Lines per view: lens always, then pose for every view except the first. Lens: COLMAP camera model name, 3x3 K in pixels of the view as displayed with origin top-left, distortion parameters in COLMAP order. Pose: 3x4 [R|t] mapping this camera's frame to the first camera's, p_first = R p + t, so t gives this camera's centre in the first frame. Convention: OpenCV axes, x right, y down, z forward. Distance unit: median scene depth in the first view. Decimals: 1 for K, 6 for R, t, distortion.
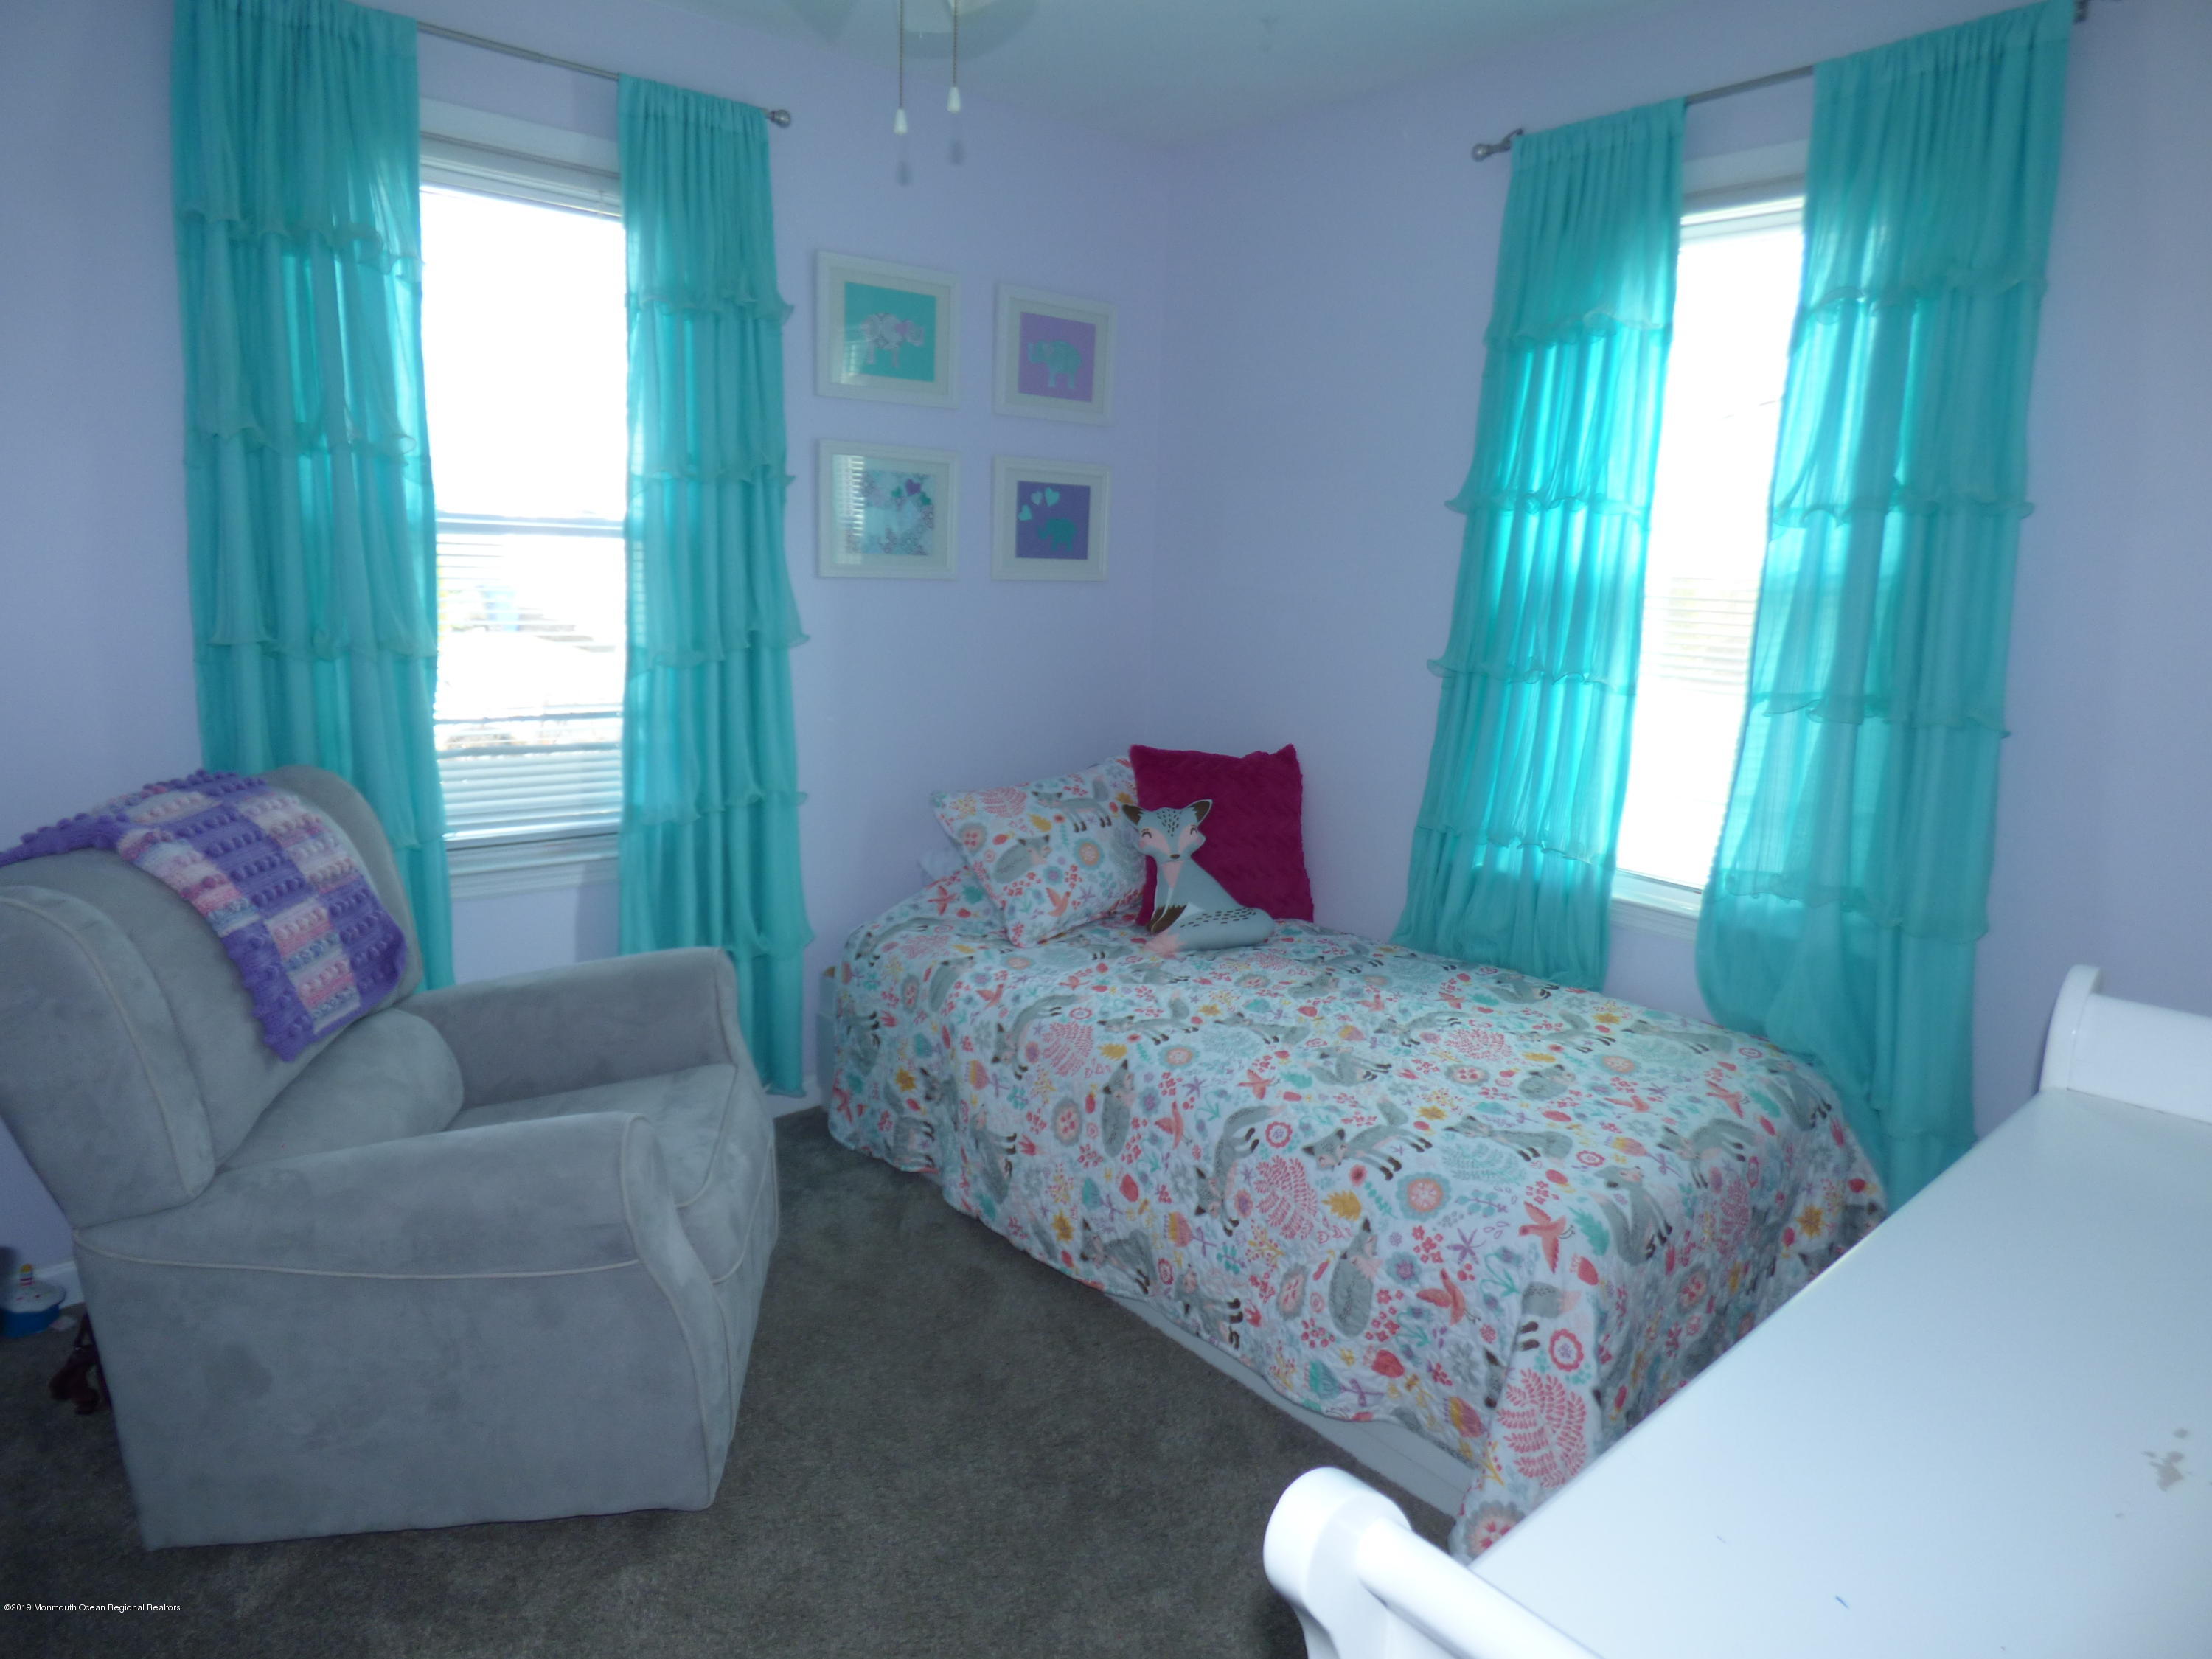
lens RADIAL K [[1328.4, 0, 1101.8], [0, 1328.4, 832.9], [0, 0, 1]] dist [-0.006697, -0.007850]
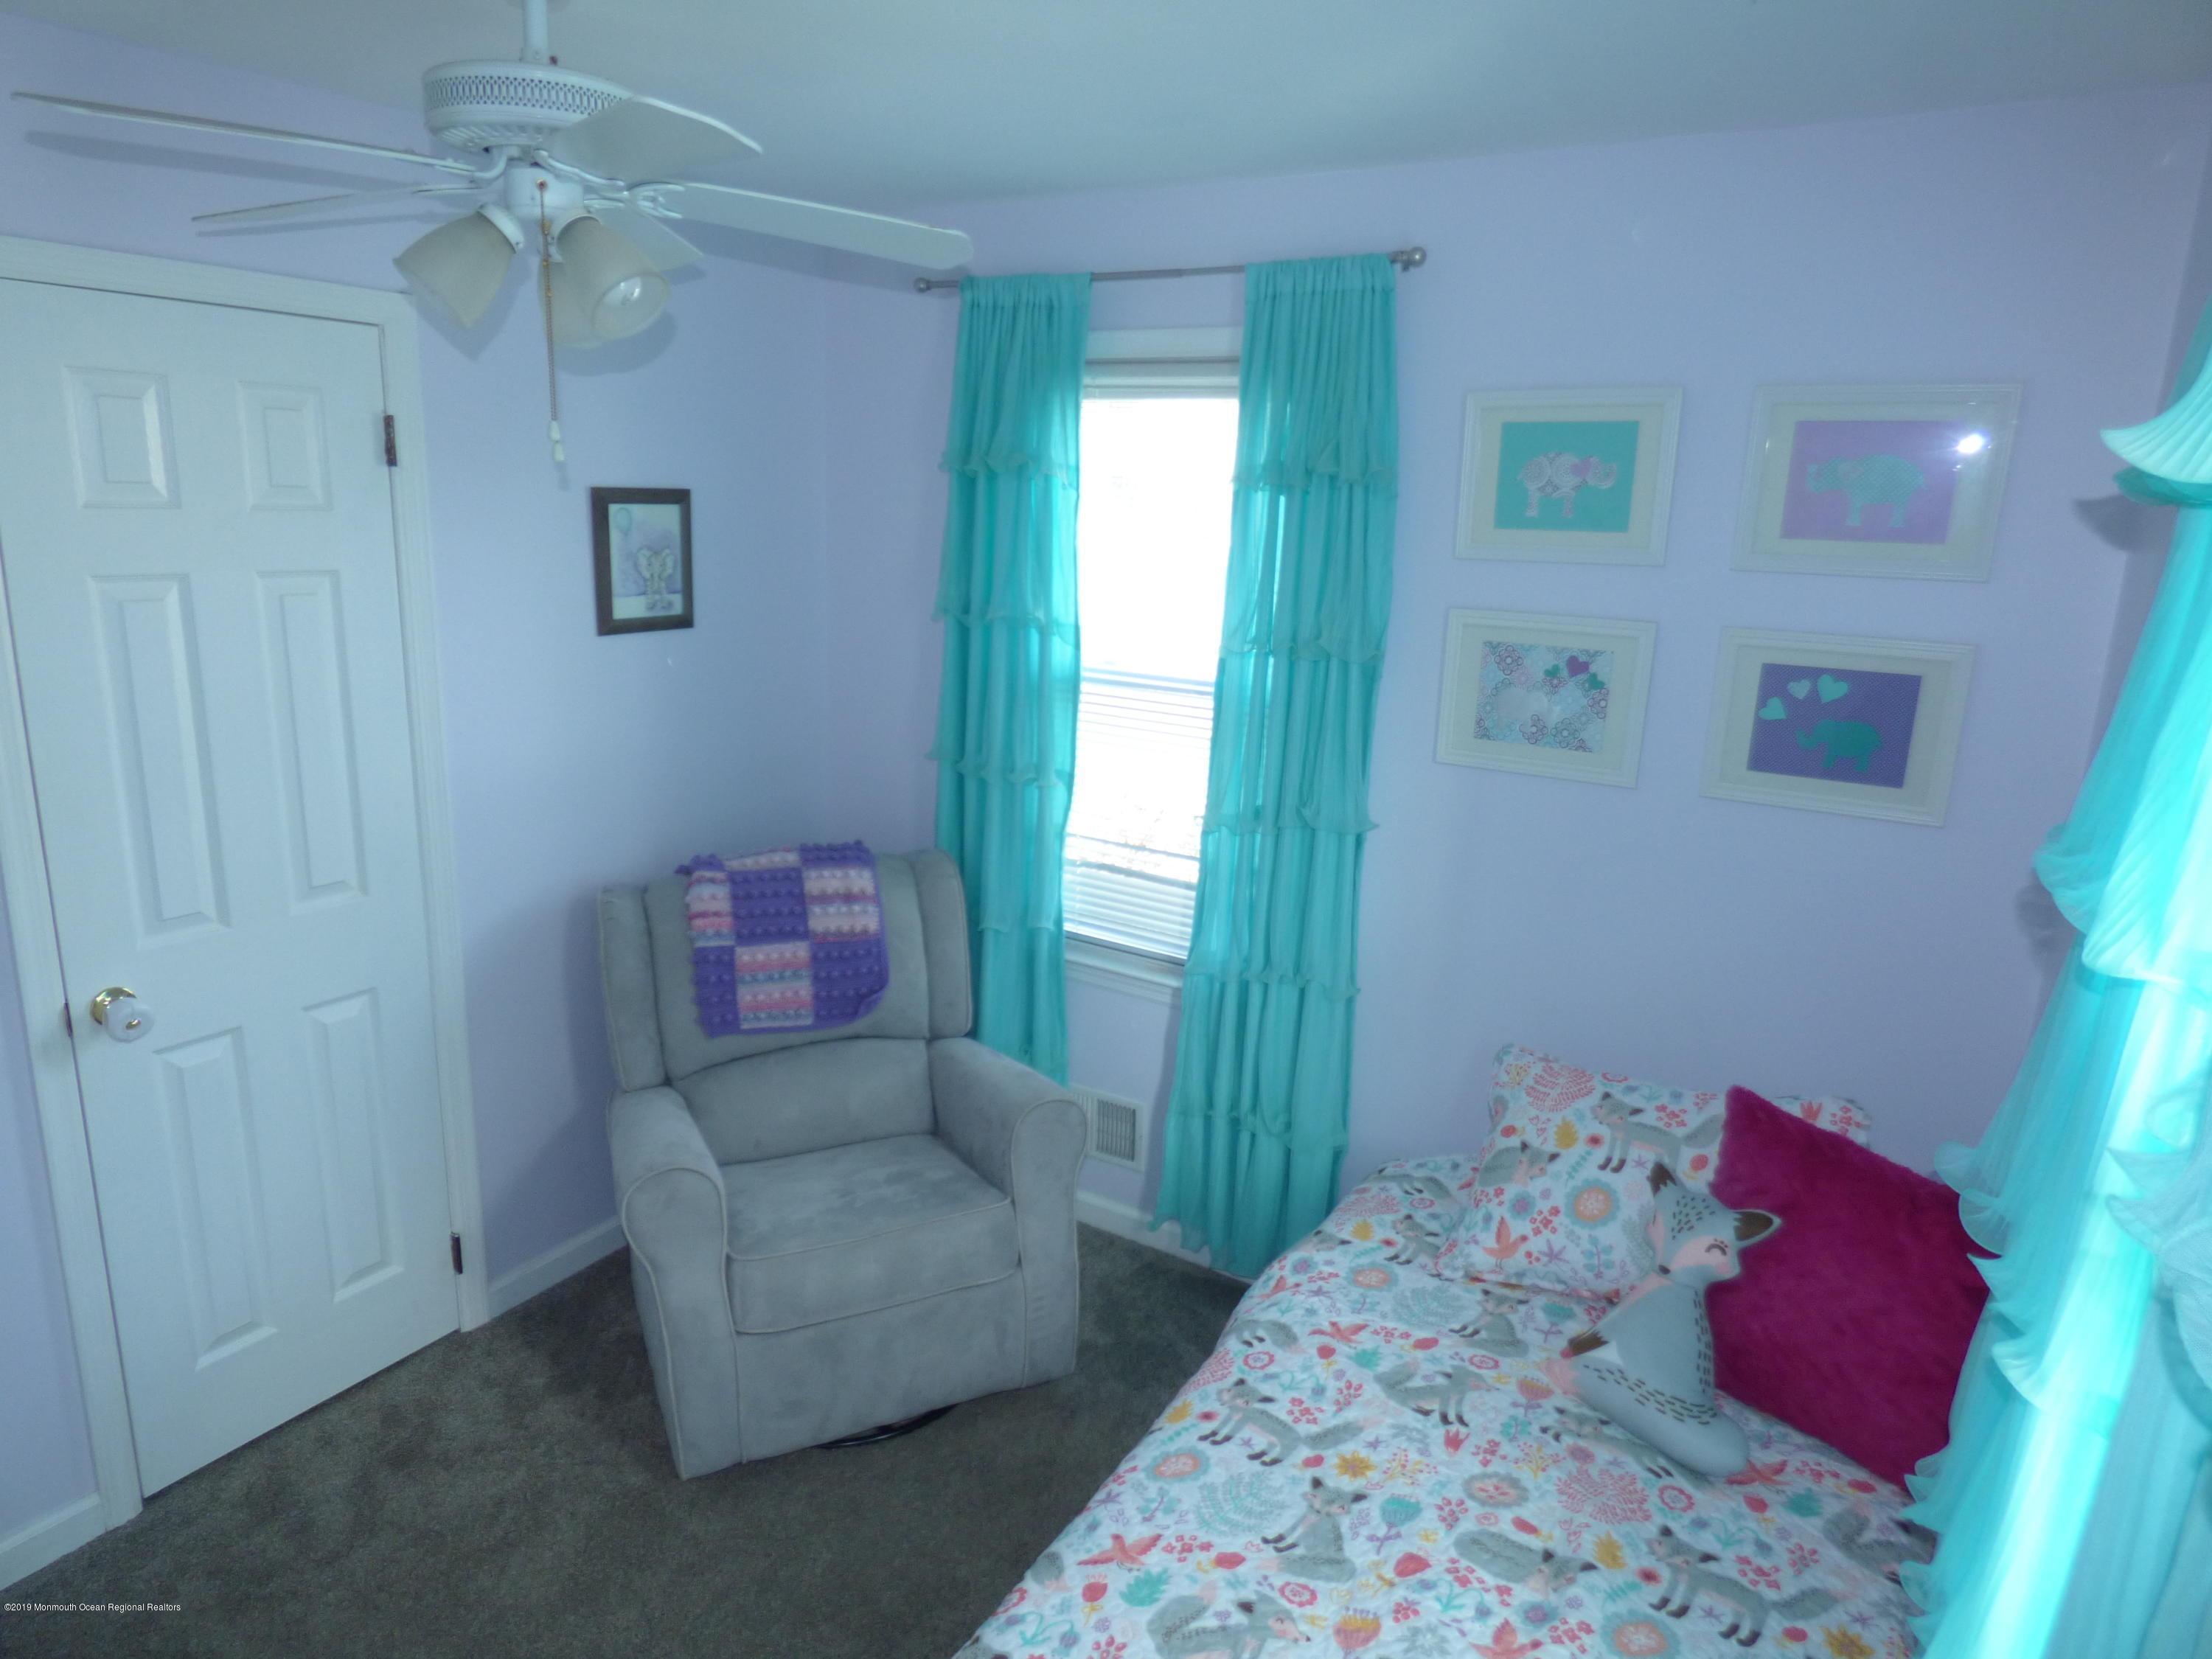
lens RADIAL K [[1328.4, 0, 1102.6], [0, 1328.4, 826.6], [0, 0, 1]] dist [-0.006697, -0.007850]
pose [[0.300245, 0.211040, -0.930223, 0.581705], [-0.214395, 0.965195, 0.149774, -0.252267], [0.929455, 0.154466, 0.335041, 0.550517]]
